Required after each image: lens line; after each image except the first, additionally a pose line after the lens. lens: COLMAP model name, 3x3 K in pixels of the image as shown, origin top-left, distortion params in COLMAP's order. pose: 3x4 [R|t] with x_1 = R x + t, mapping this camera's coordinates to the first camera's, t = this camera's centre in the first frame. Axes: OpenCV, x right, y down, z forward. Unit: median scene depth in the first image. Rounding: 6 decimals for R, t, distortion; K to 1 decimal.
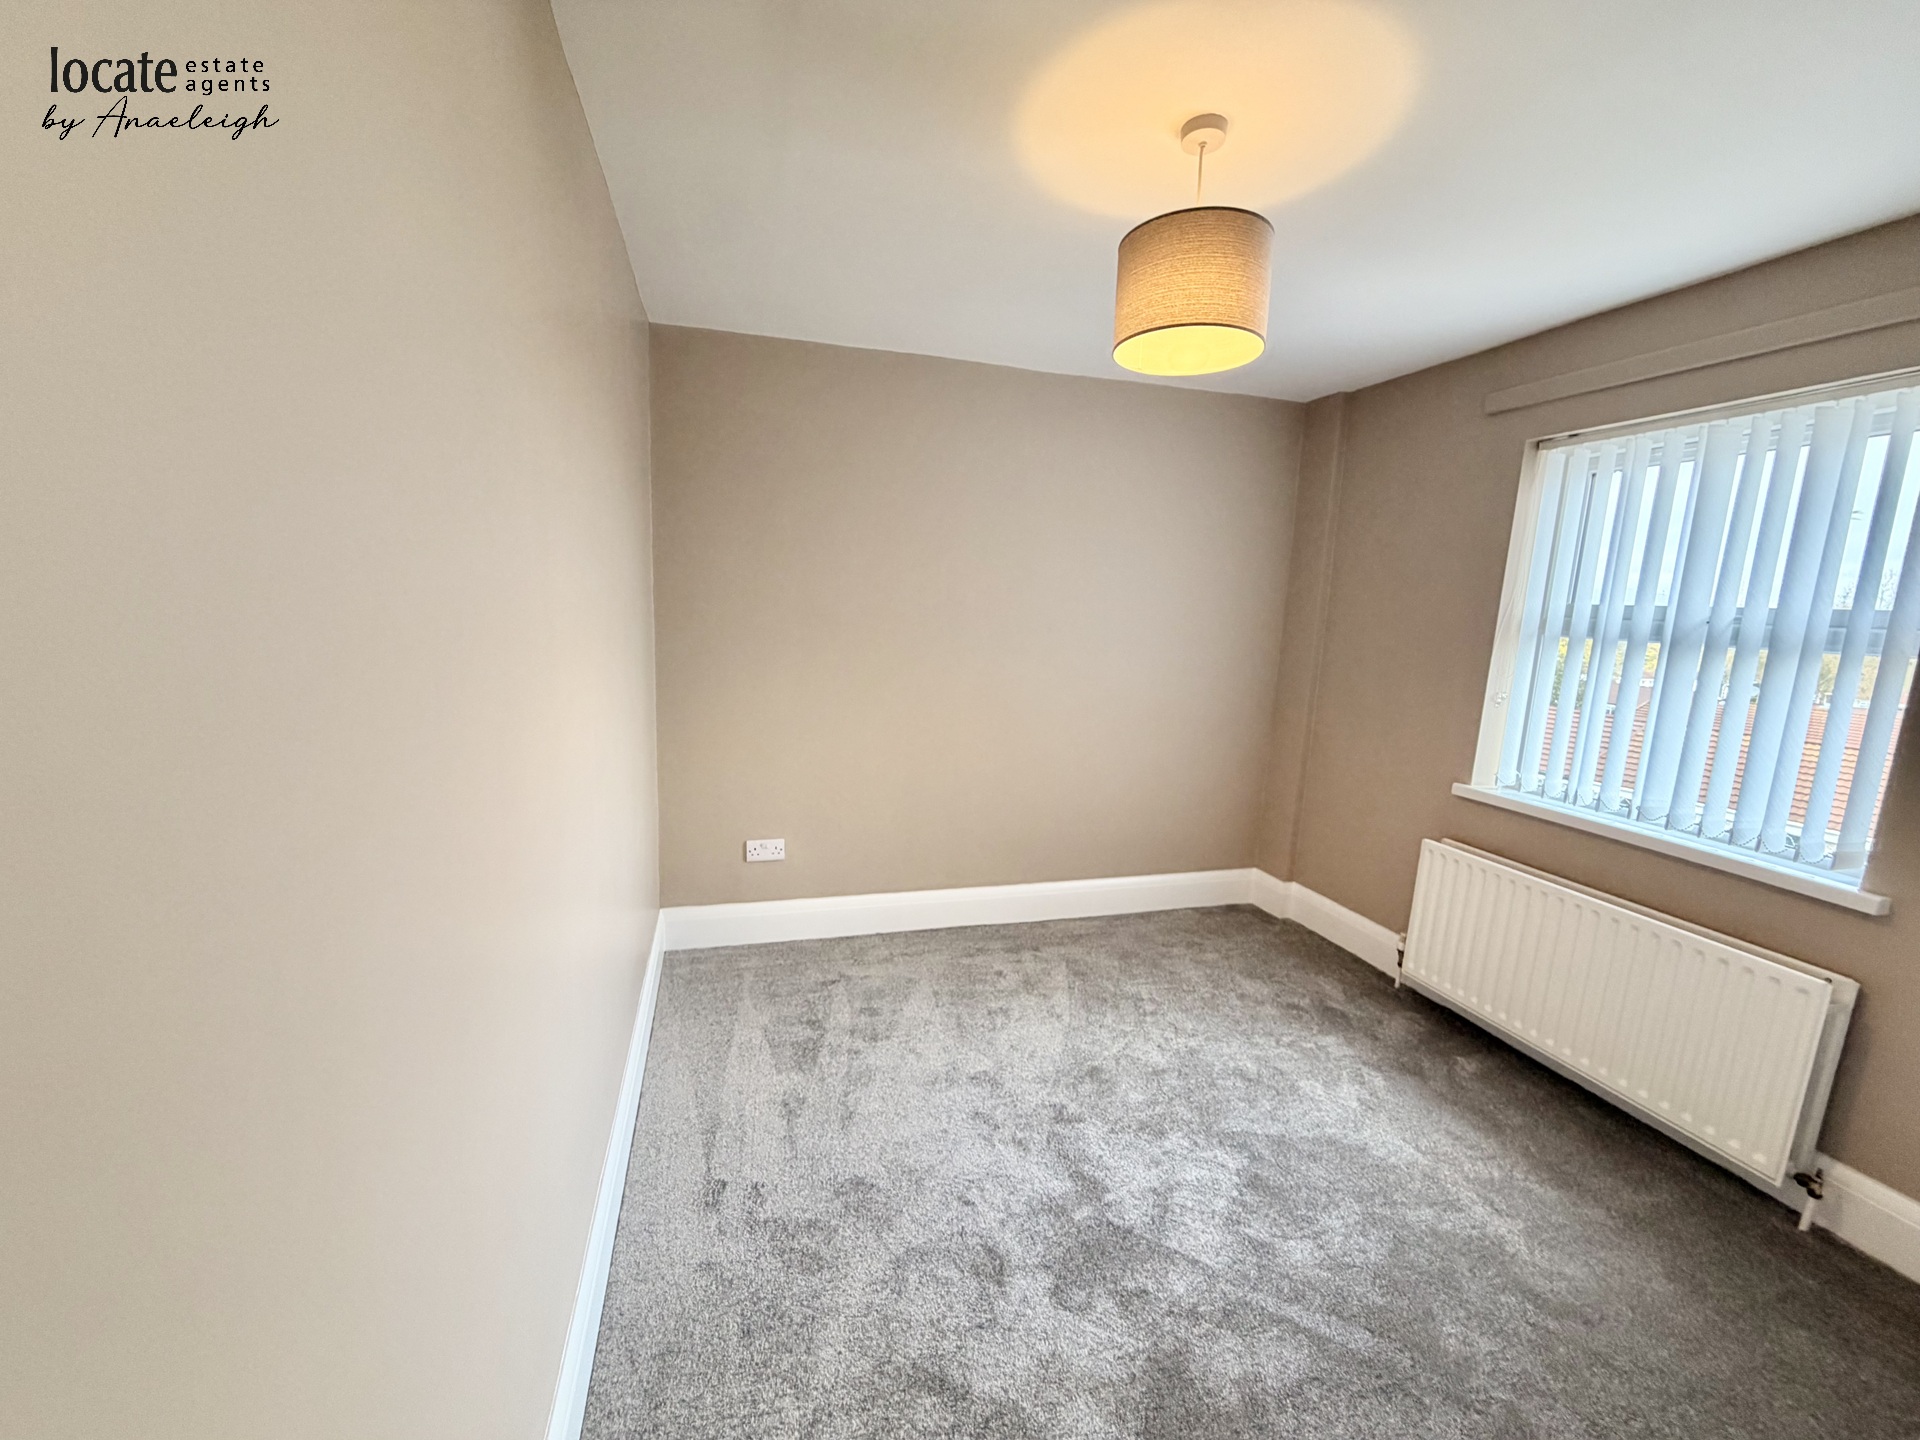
lens RADIAL K [[766.0, 0, 966.3], [0, 766.0, 729.7], [0, 0, 1]] dist [-0.001857, 0.000100]
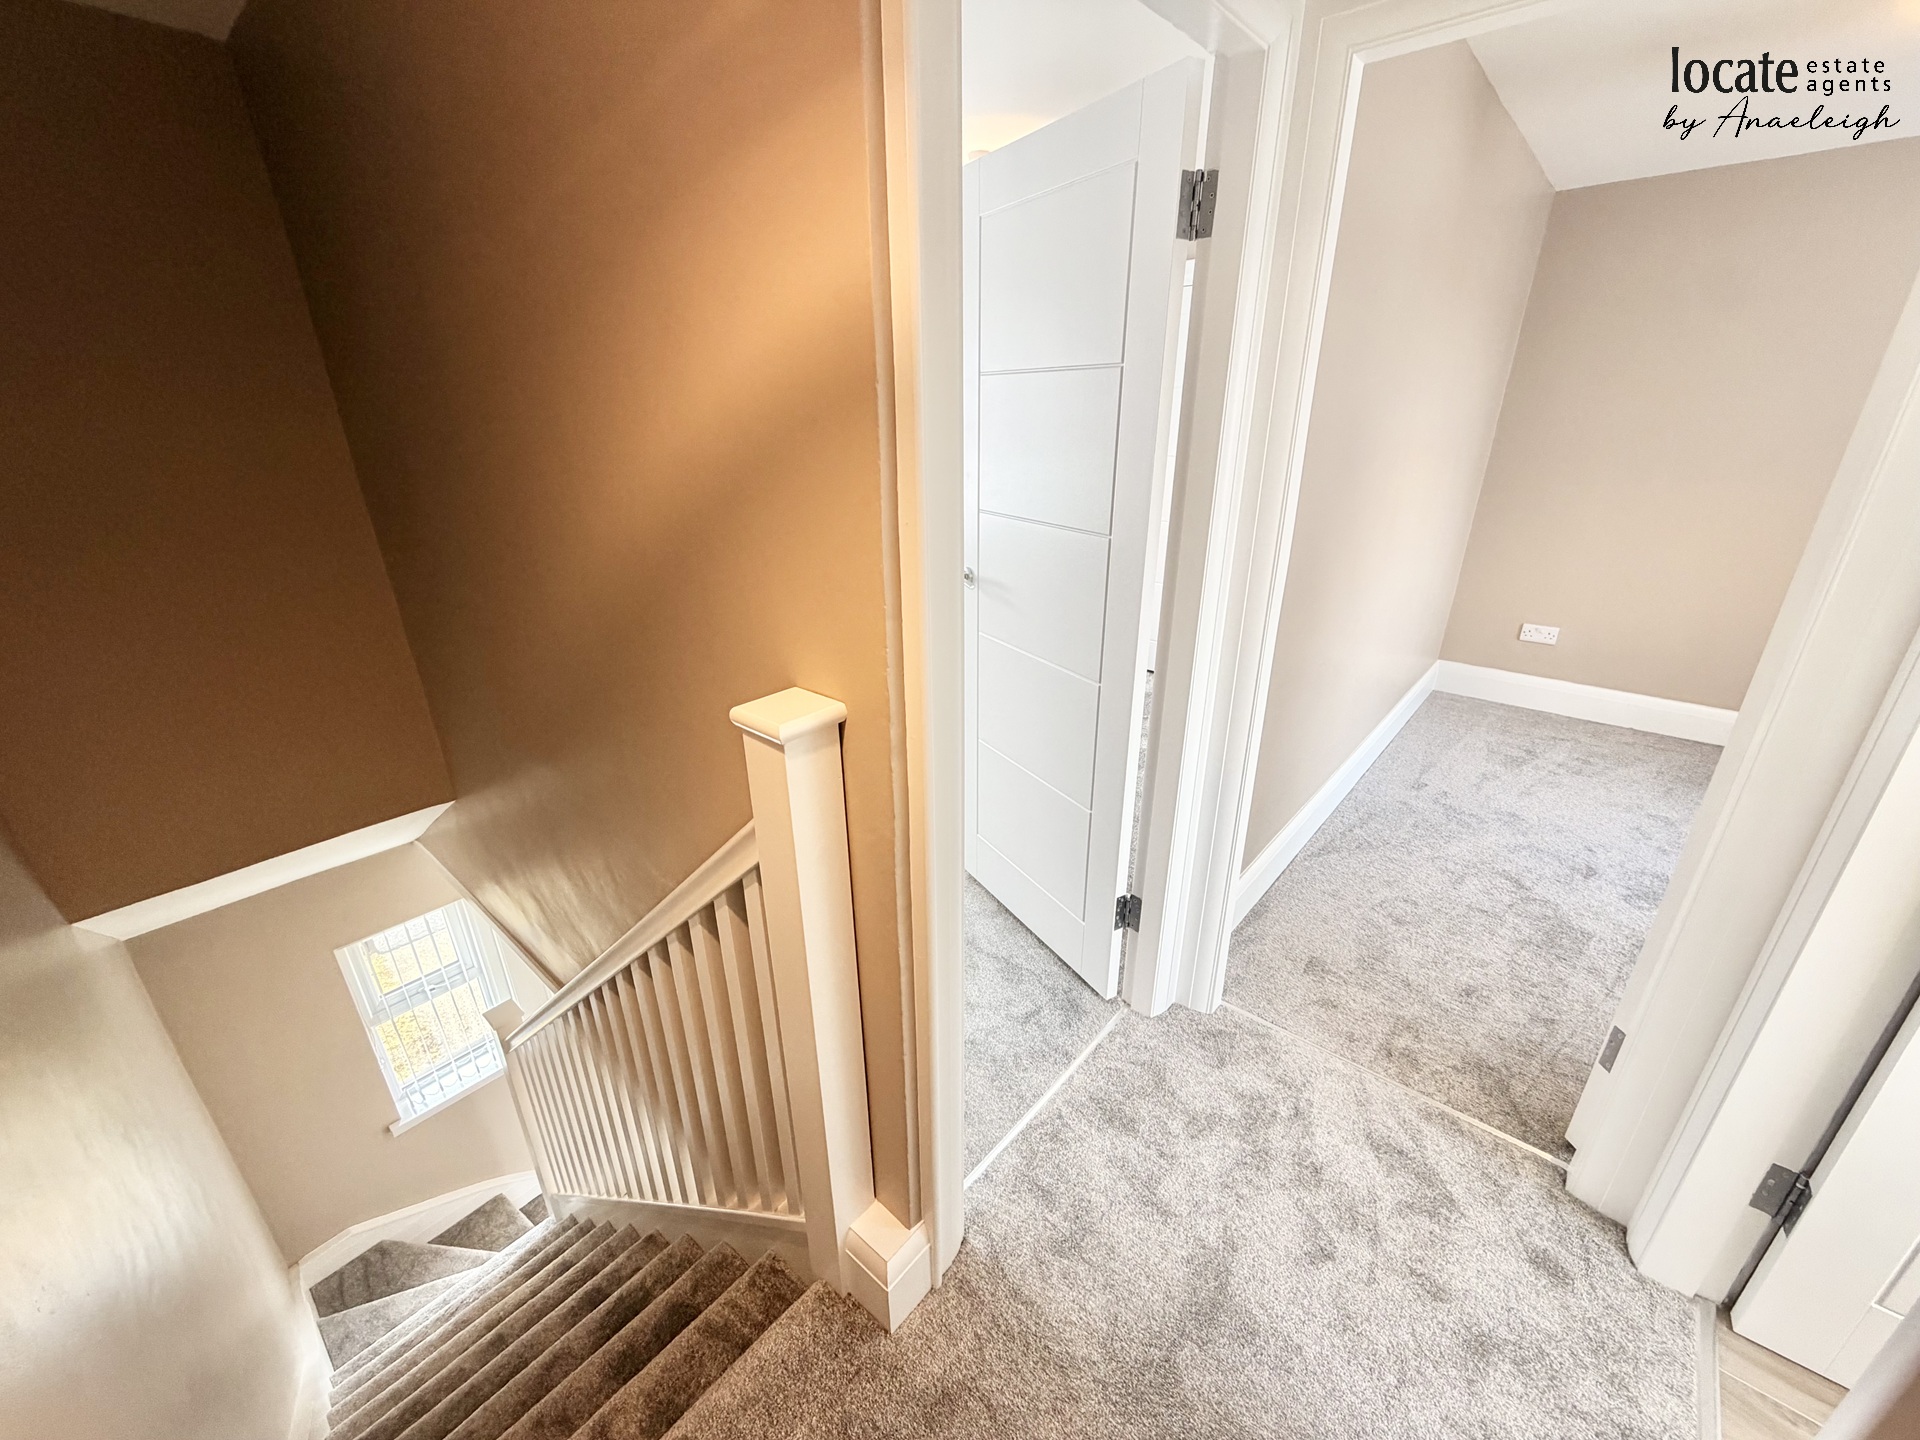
lens RADIAL K [[766.0, 0, 949.4], [0, 766.0, 711.8], [0, 0, 1]] dist [-0.001857, 0.000100]
pose [[0.526126, 0.274916, -0.804744, 0.331569], [-0.113164, 0.960522, 0.254148, 0.087466], [0.842843, -0.042646, 0.536467, -0.591616]]
